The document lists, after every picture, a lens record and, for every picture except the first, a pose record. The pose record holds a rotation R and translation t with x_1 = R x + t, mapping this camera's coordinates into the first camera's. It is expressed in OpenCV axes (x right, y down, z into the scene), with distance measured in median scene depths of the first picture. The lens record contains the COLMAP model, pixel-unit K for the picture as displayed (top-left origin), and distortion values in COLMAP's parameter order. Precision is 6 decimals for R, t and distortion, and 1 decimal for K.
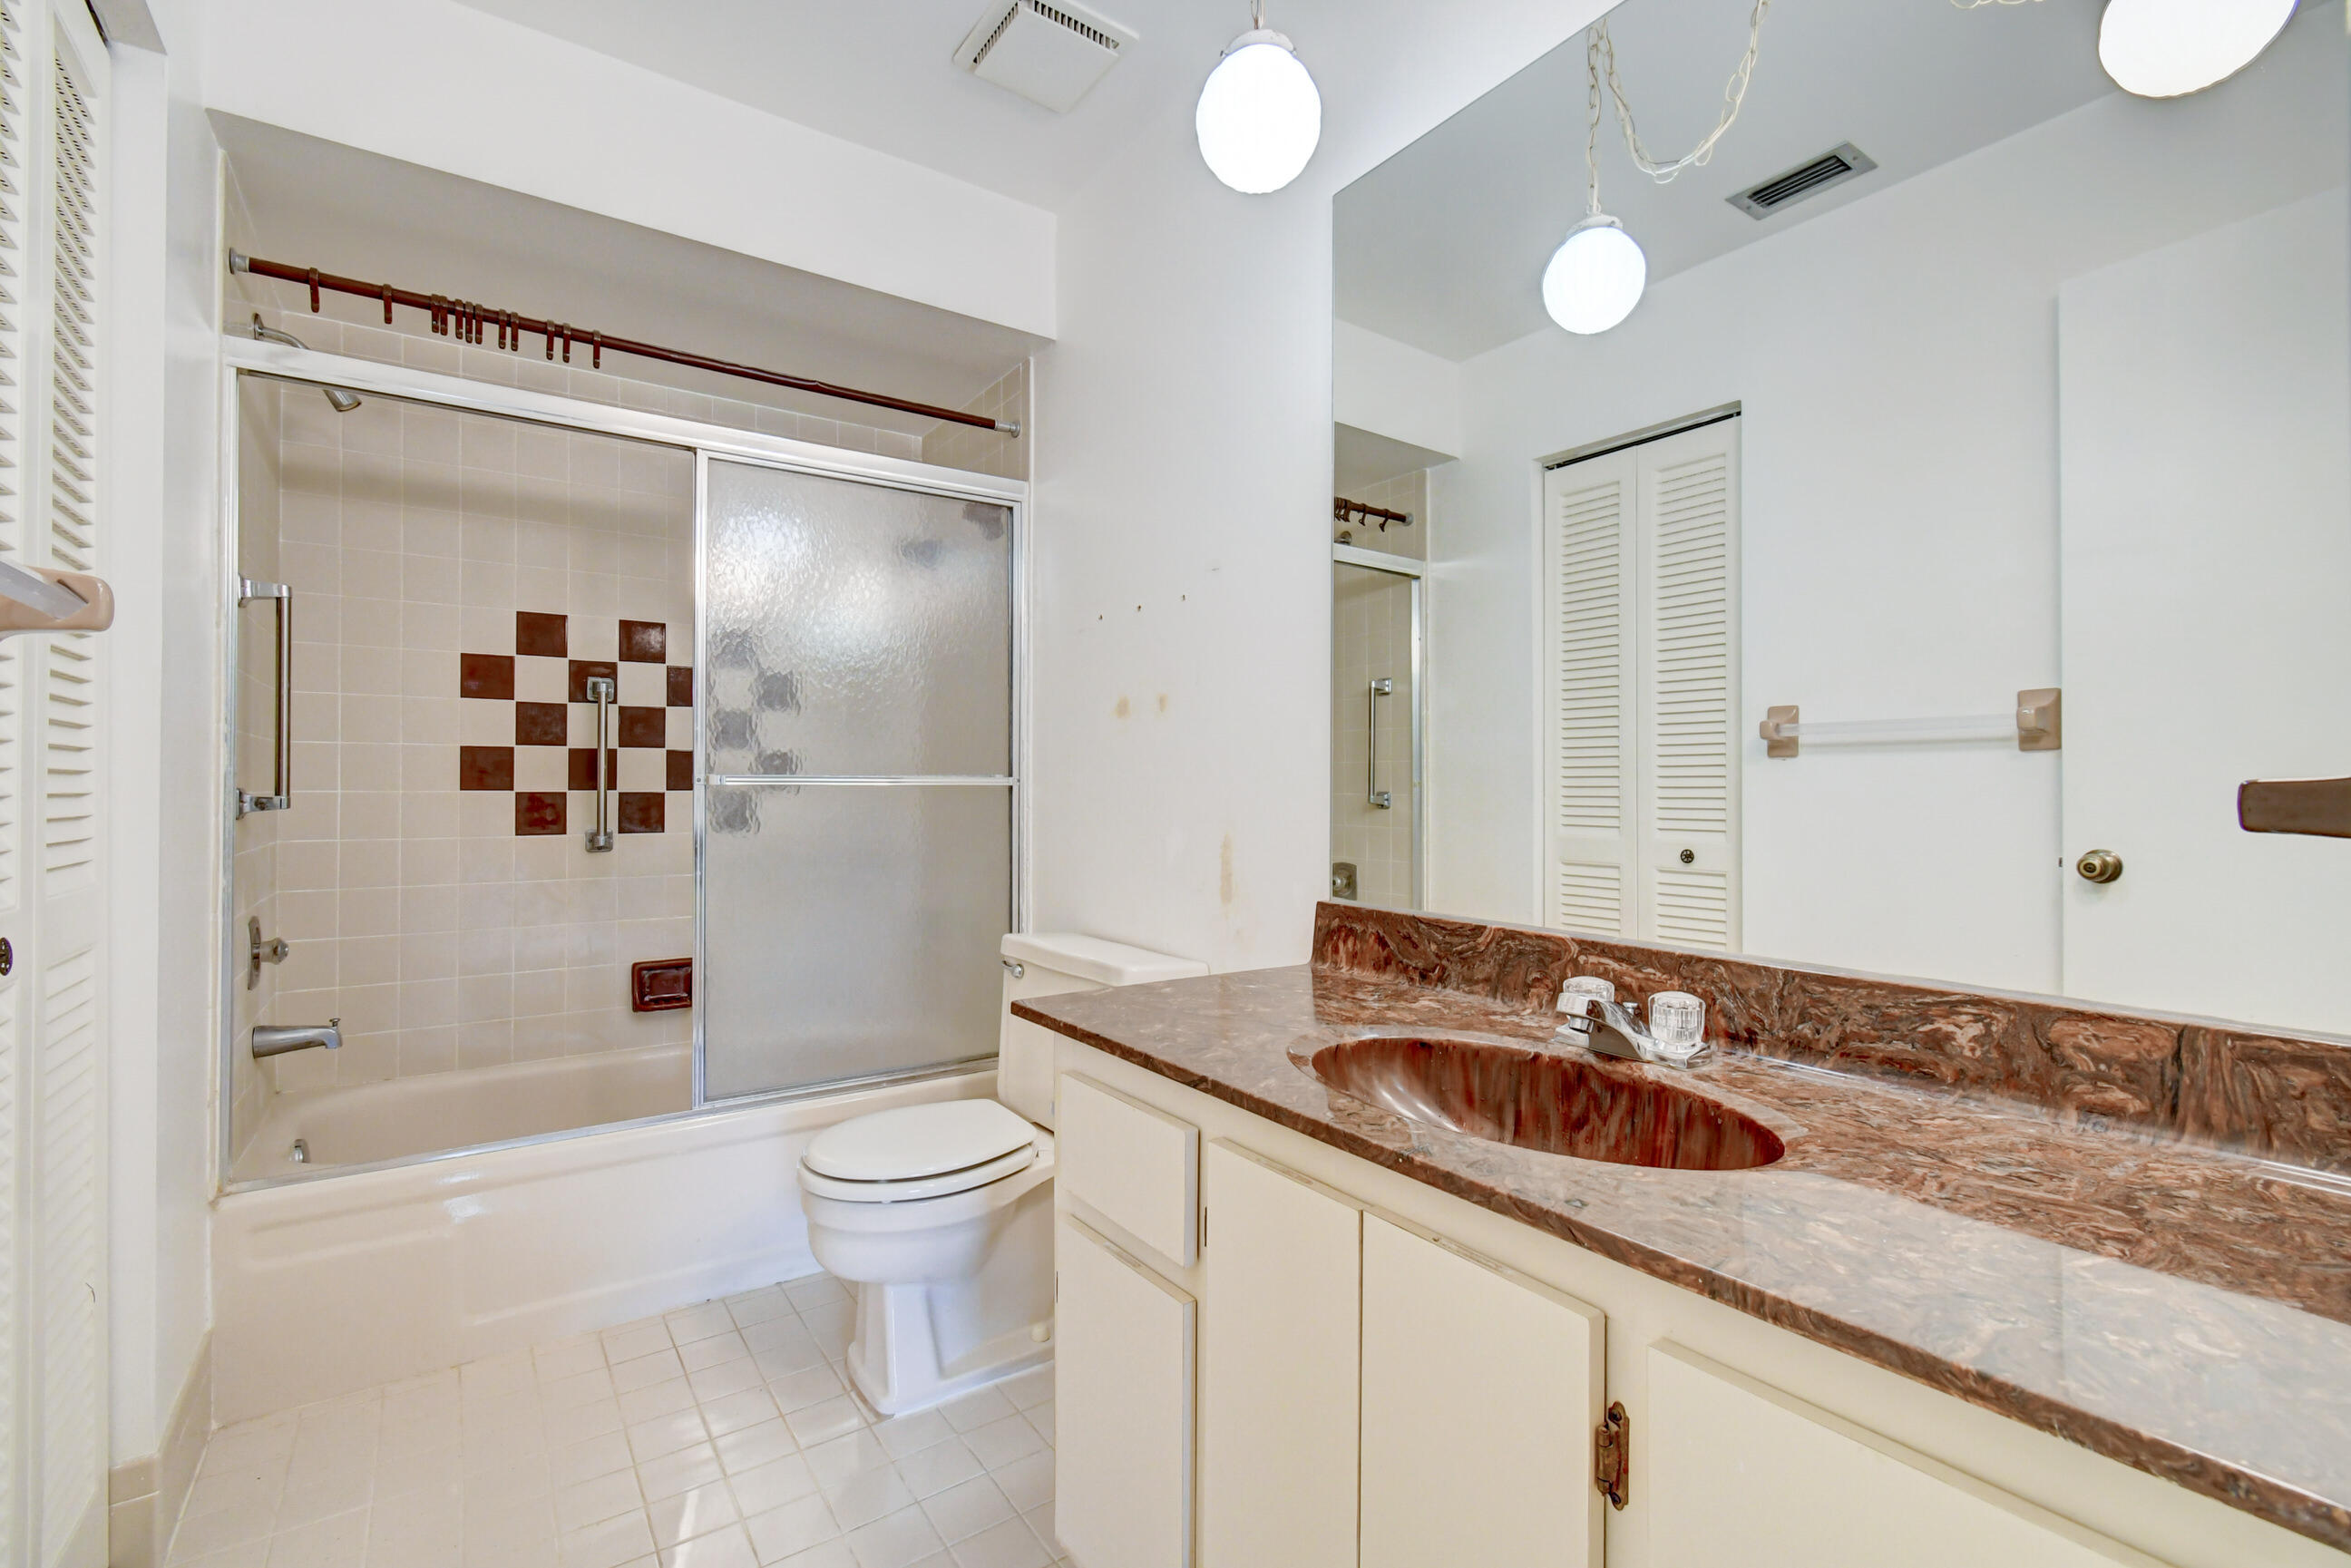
lens RADIAL K [[1039.4, 0, 1175.5], [0, 1039.4, 784.0], [0, 0, 1]] dist [0.017331, -0.009050]
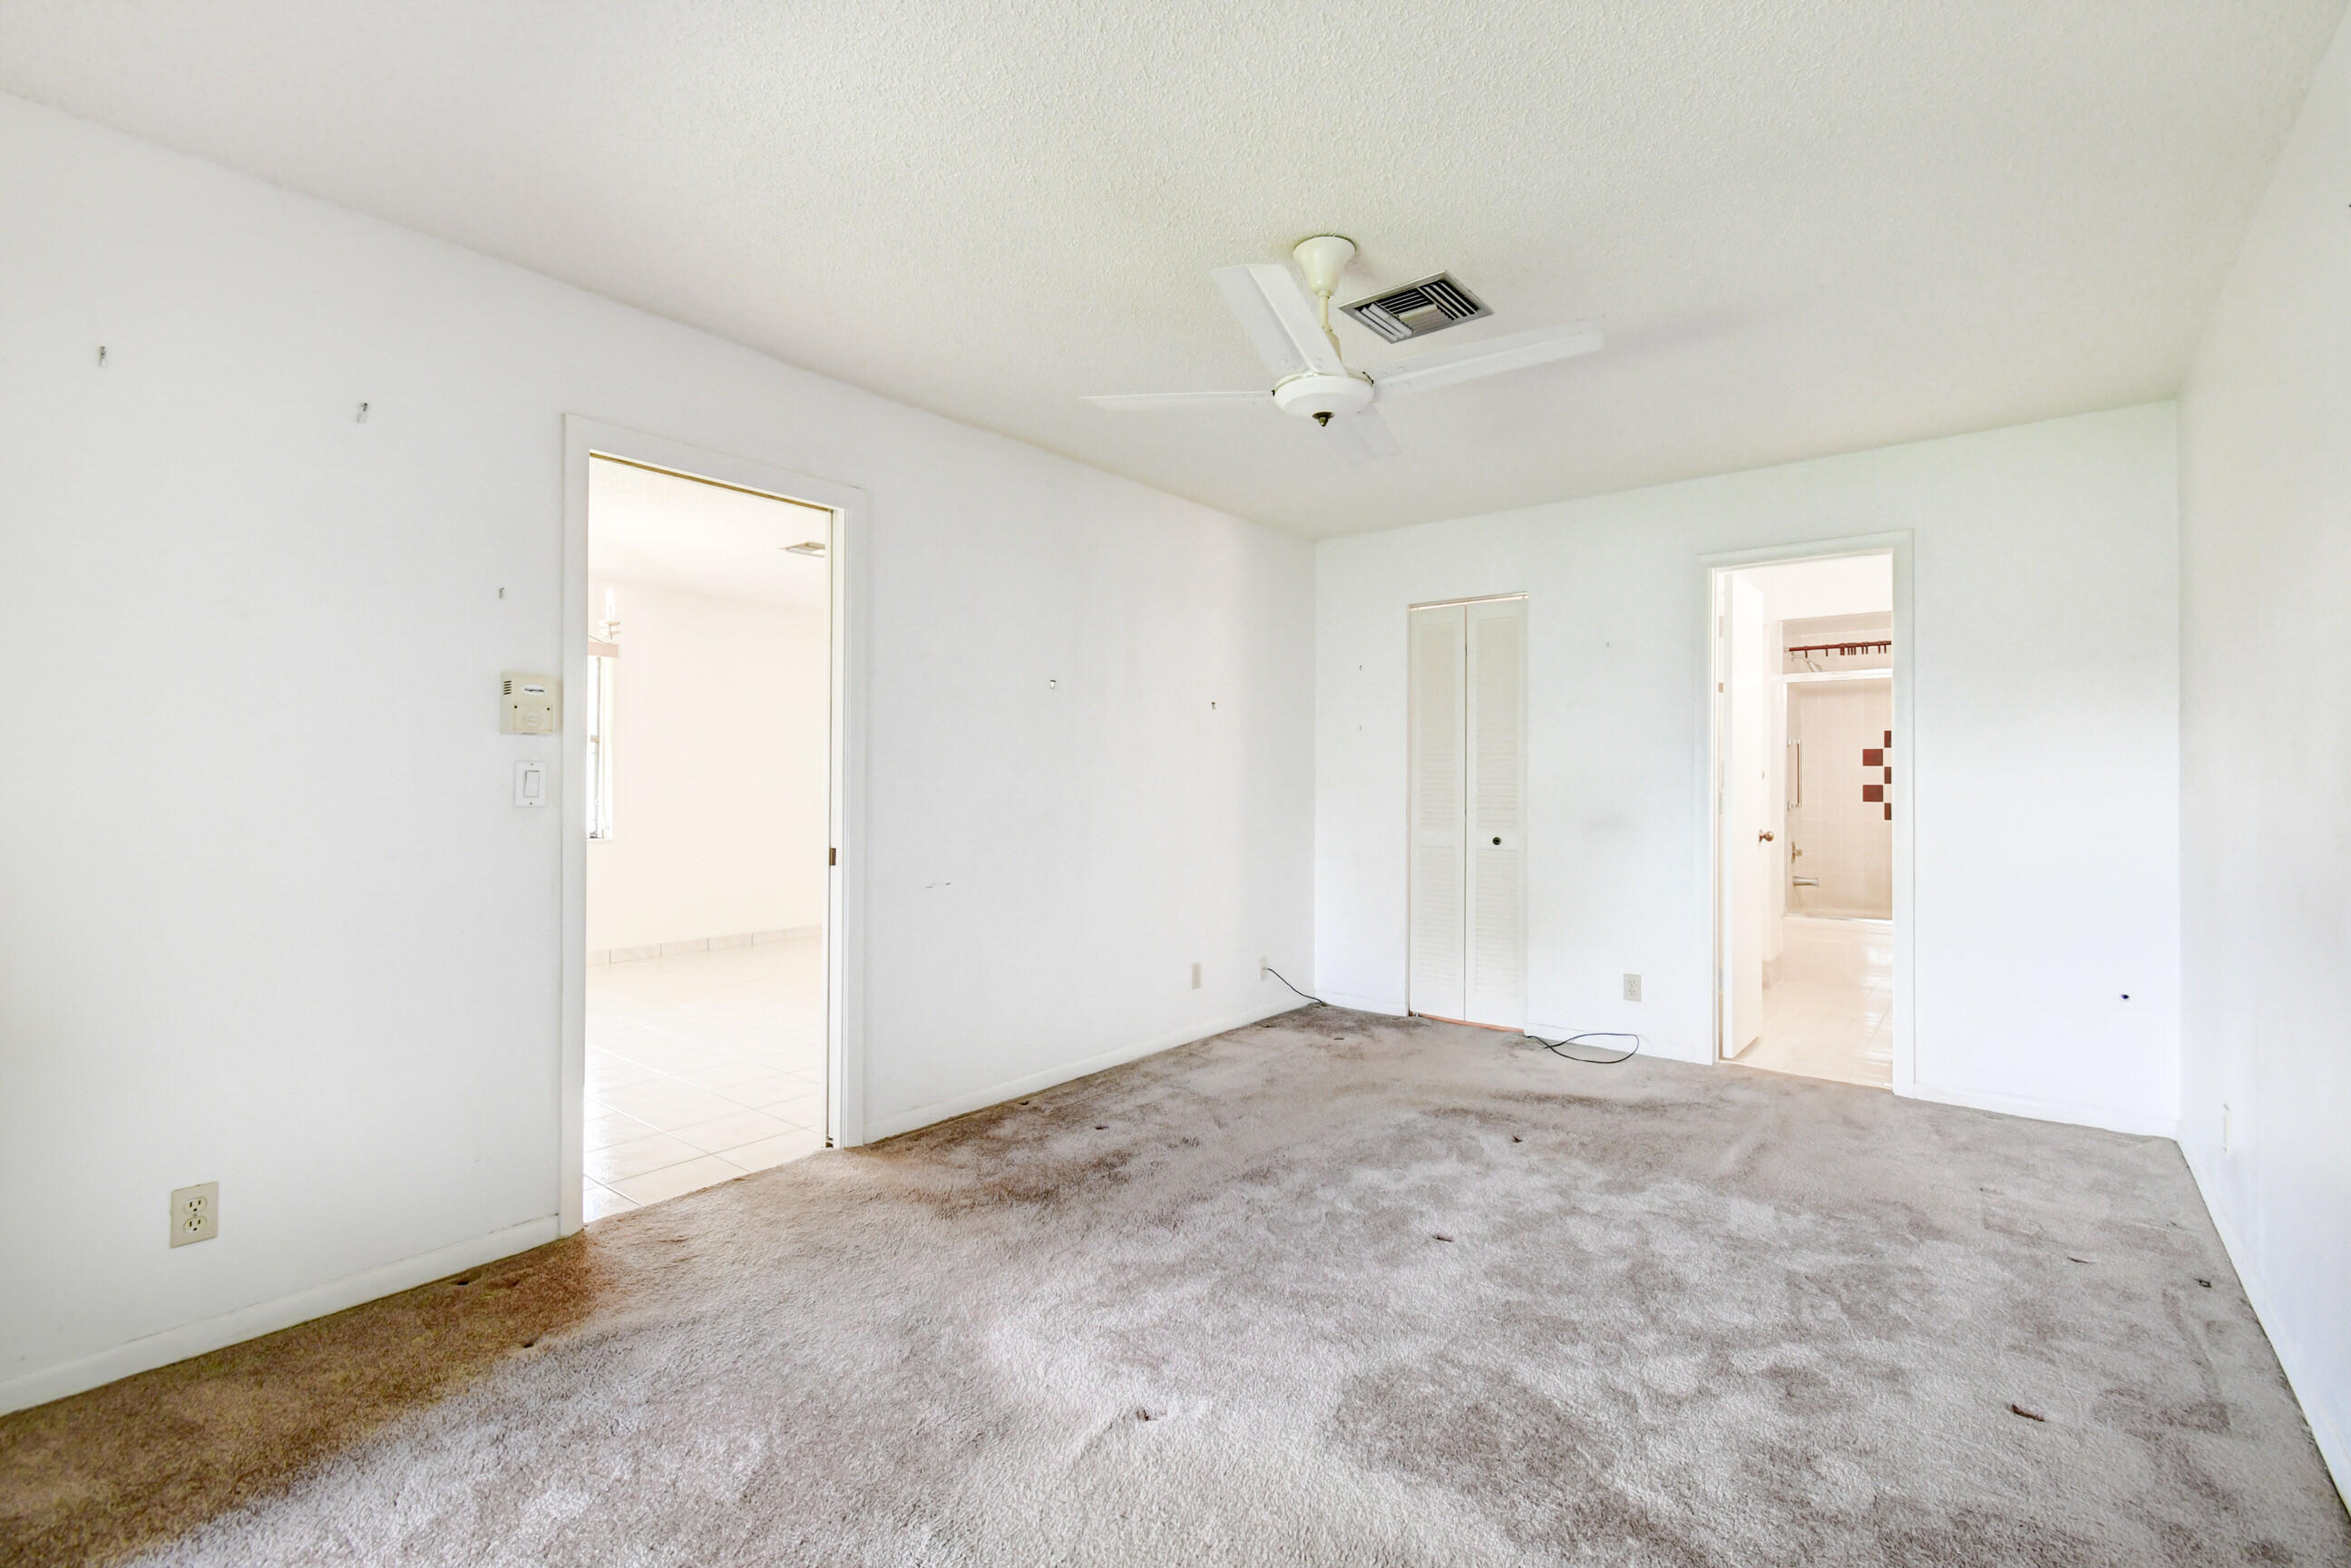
lens RADIAL K [[1038.0, 0, 1175.5], [0, 1038.0, 784.0], [0, 0, 1]] dist [0.002209, -0.000368]
pose [[0.282855, -0.002913, -0.959158, 1.558467], [0.006441, 0.999979, -0.001138, -0.054988], [0.959141, -0.005856, 0.282868, -1.629199]]
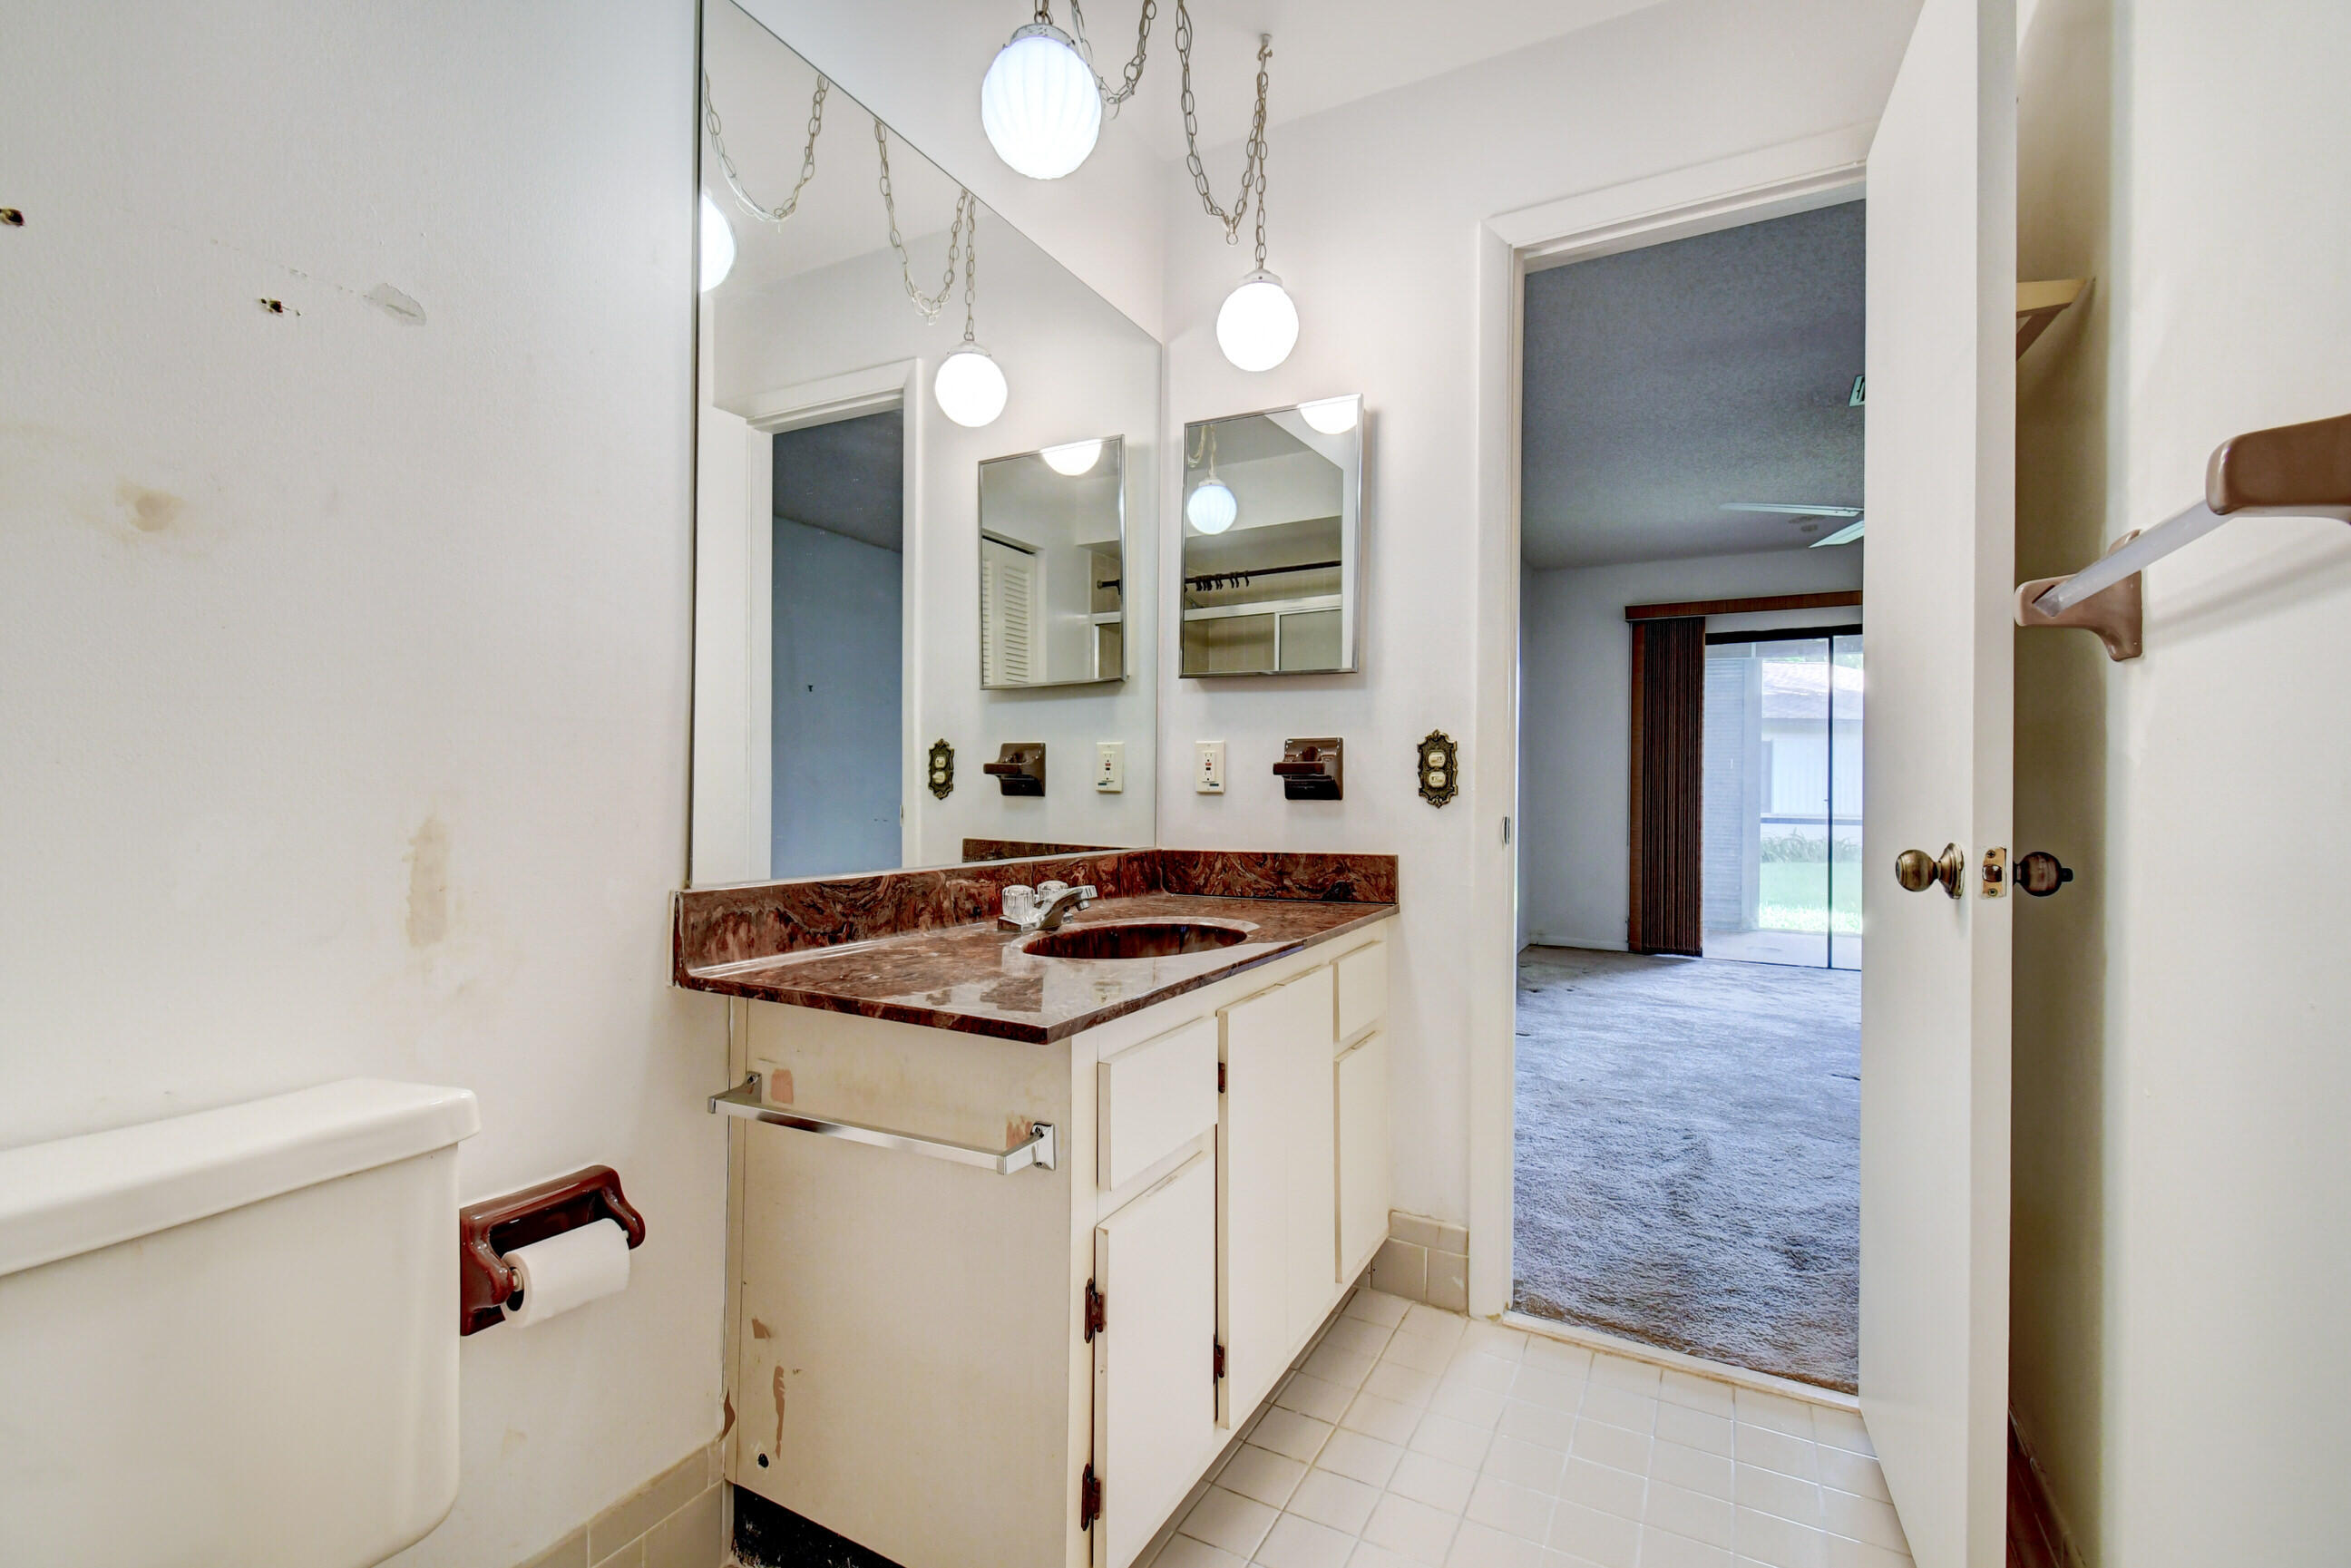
lens RADIAL K [[1033.0, 0, 1175.5], [0, 1033.0, 784.0], [0, 0, 1]] dist [0.022569, -0.000012]
pose [[-0.448621, -0.000454, 0.893722, -0.548794], [-0.009232, 0.999949, -0.004126, 0.026594], [-0.893674, -0.010102, -0.448602, 0.801884]]
